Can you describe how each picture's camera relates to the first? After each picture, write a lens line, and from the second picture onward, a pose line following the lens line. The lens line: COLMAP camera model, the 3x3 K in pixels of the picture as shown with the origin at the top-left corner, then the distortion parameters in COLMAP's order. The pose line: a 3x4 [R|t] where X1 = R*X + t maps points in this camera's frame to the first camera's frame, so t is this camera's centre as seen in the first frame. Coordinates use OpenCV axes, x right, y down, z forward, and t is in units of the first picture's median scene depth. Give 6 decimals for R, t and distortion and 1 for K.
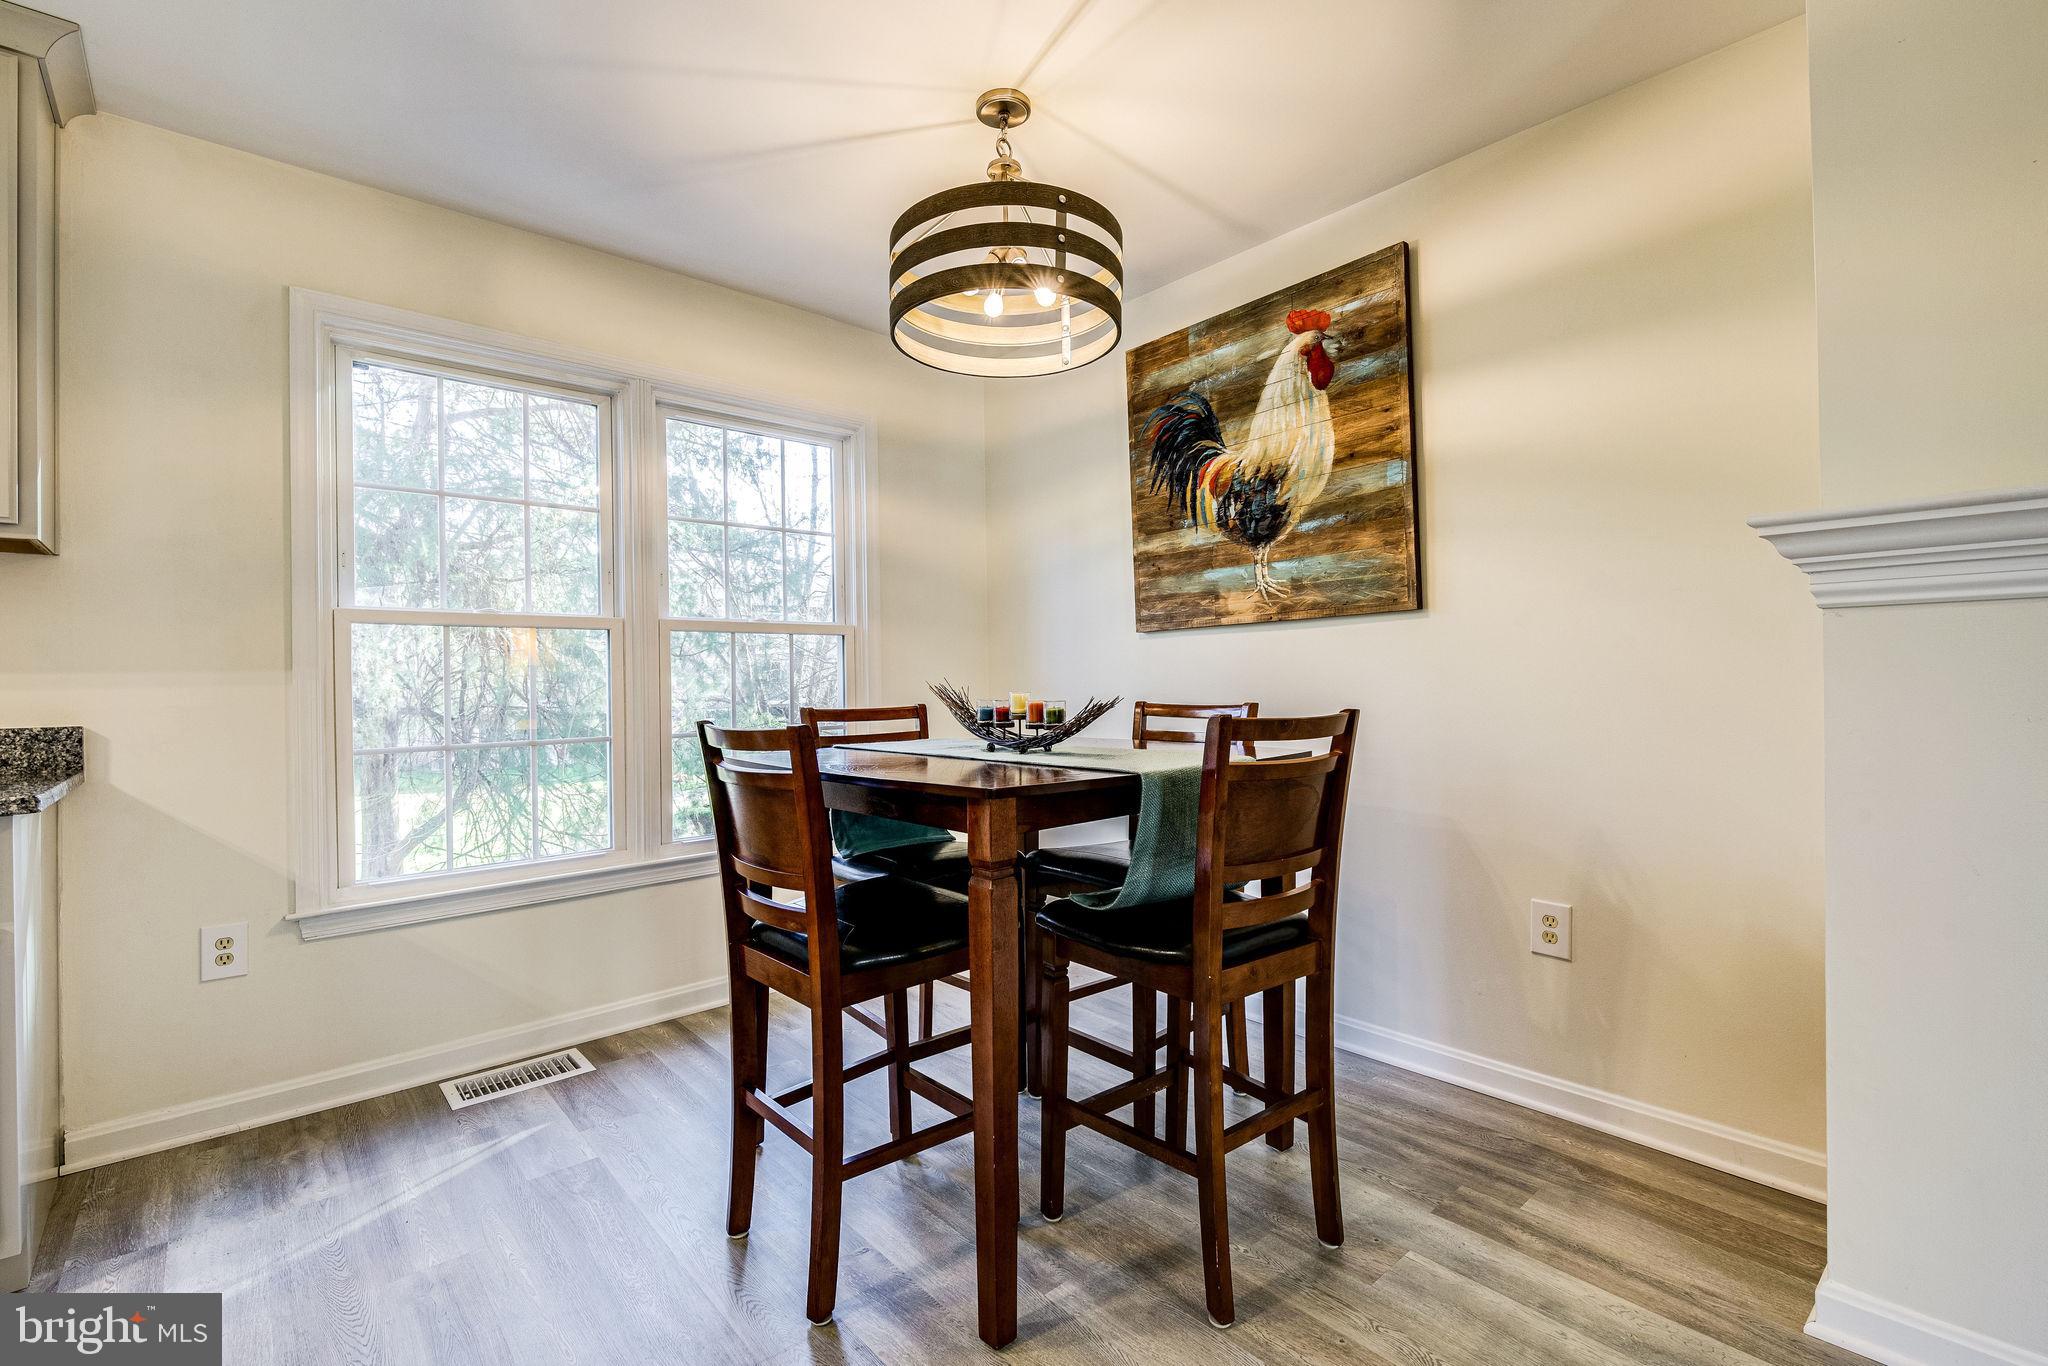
lens RADIAL K [[907.6, 0, 998.9], [0, 907.6, 678.4], [0, 0, 1]] dist [0.000075, -0.000460]
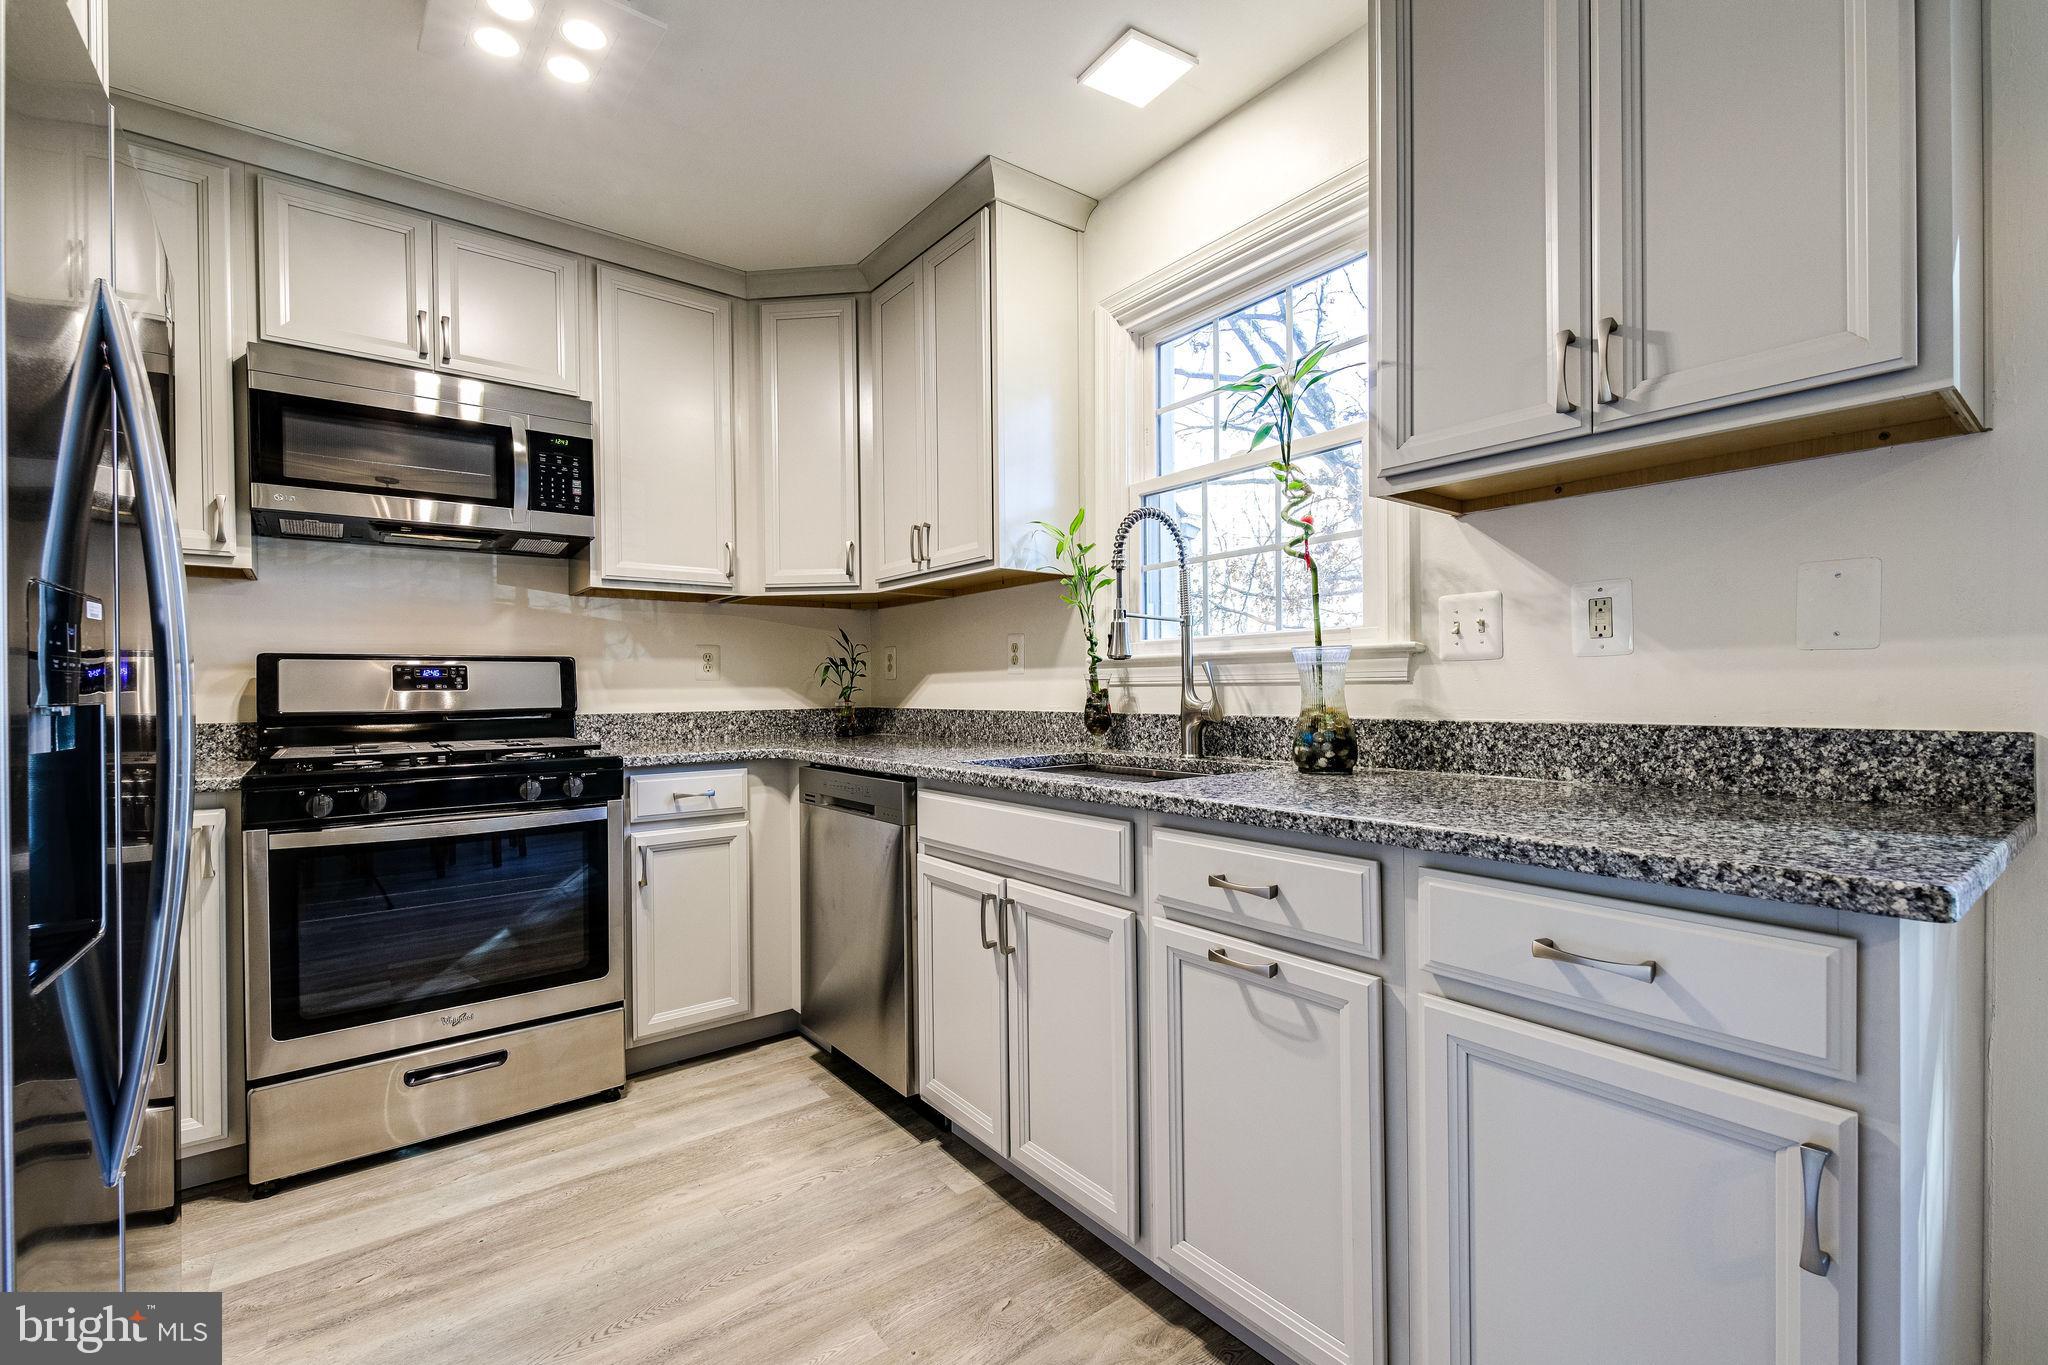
lens RADIAL K [[871.4, 0, 1036.3], [0, 871.4, 694.5], [0, 0, 1]] dist [0.011929, -0.007030]
pose [[-0.055057, 0.021789, -0.998245, -0.339472], [0.016944, 0.999638, 0.020885, 0.006693], [0.998339, -0.015764, -0.055407, 0.322843]]
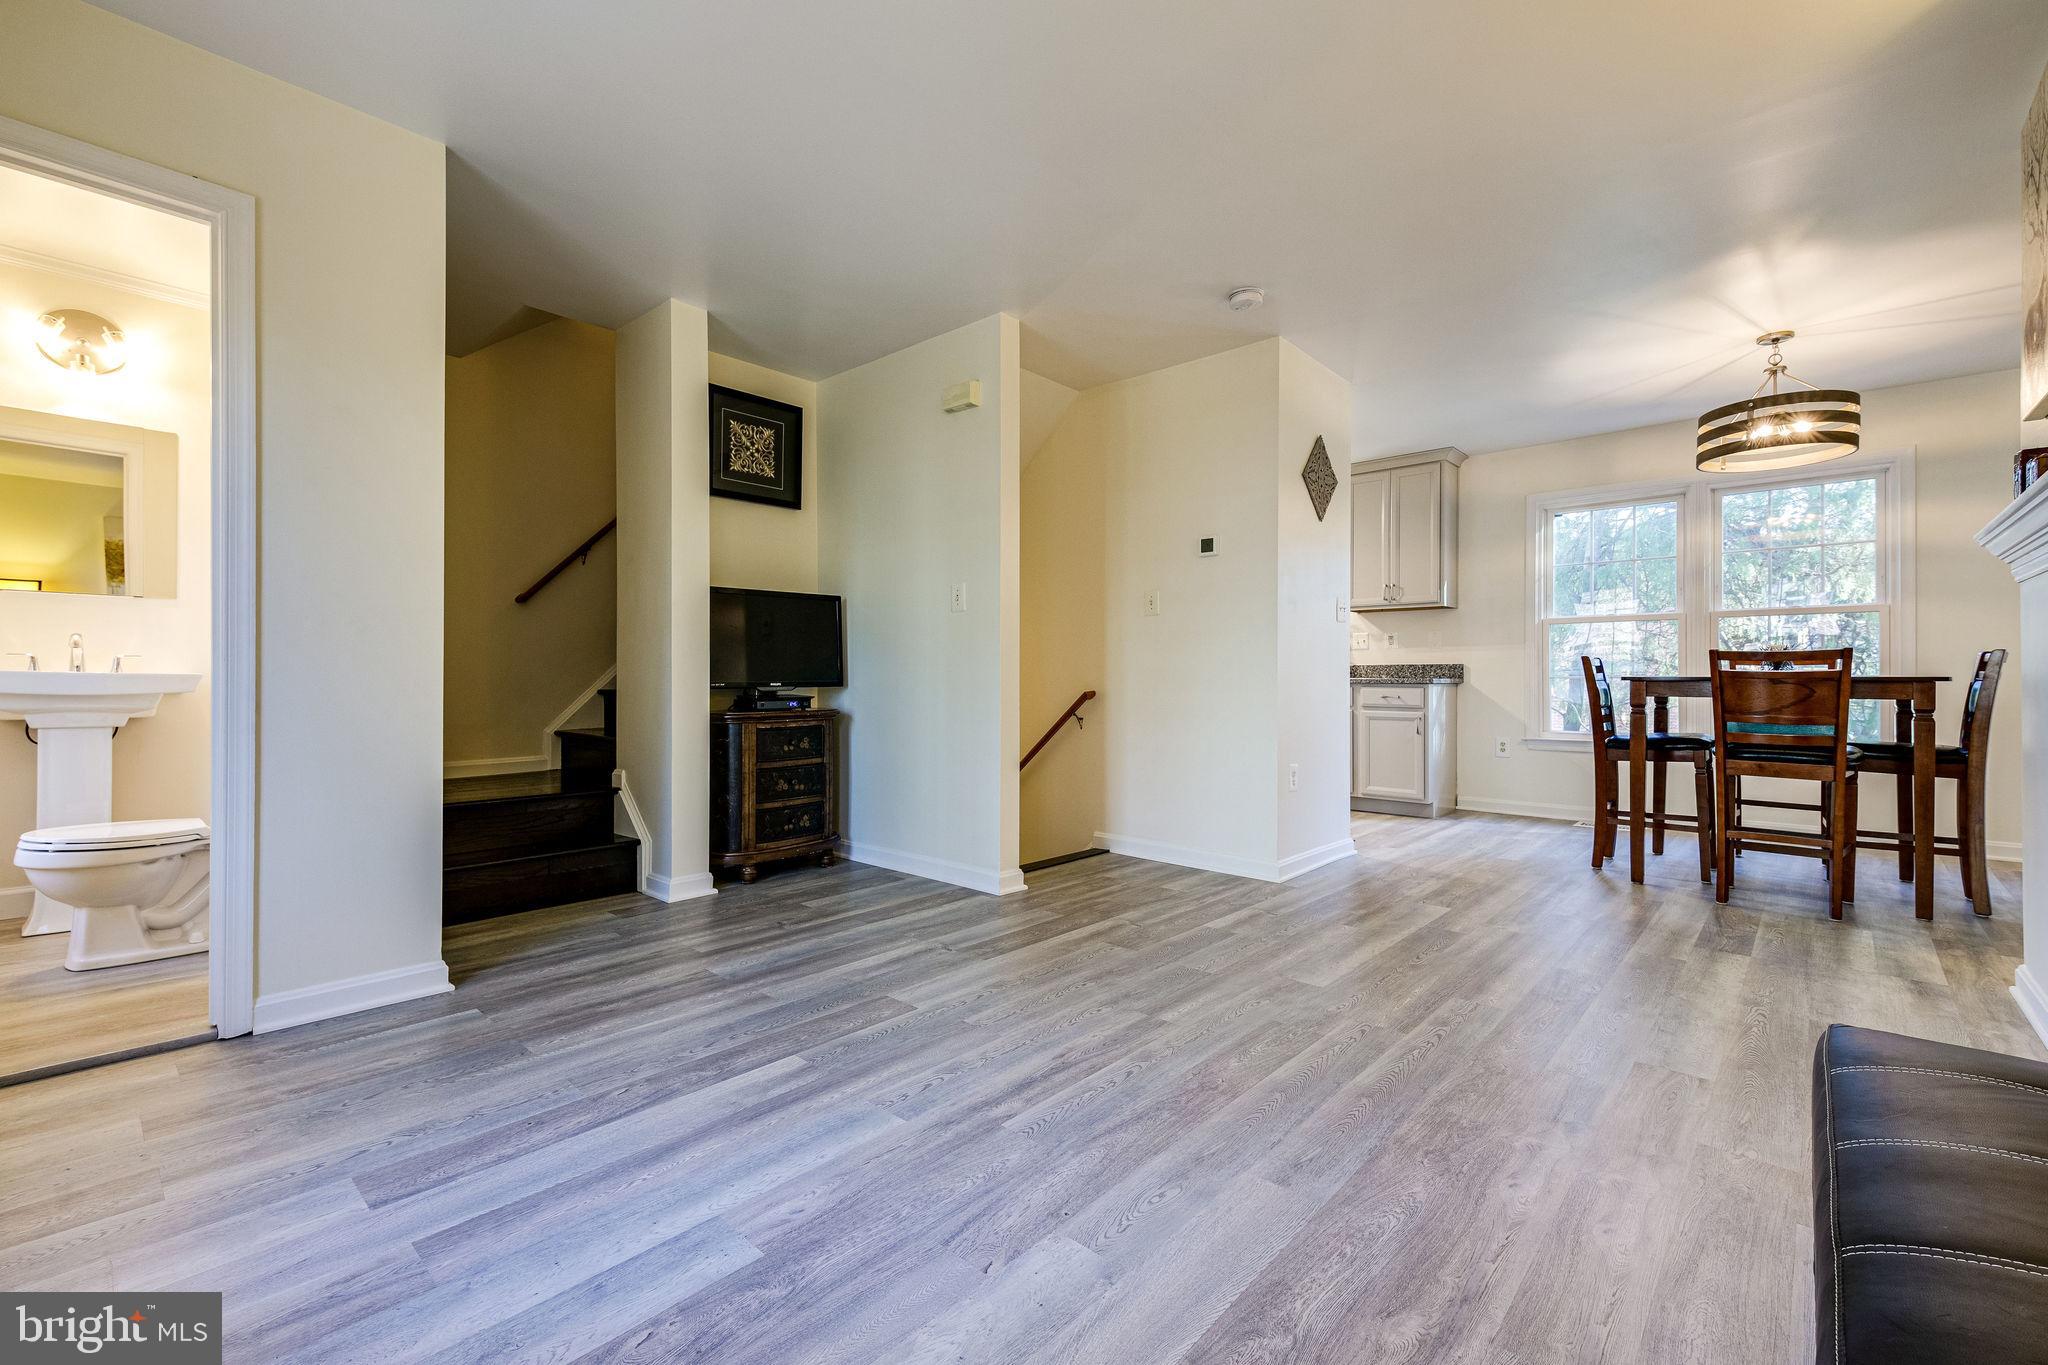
lens RADIAL K [[893.9, 0, 1024.0], [0, 893.9, 682.5], [0, 0, 1]] dist [0.022749, -0.009339]
pose [[0.133889, 0.015329, -0.990878, 1.373734], [0.005696, 0.999852, 0.016238, 0.045025], [0.990980, -0.007818, 0.133782, -0.667946]]
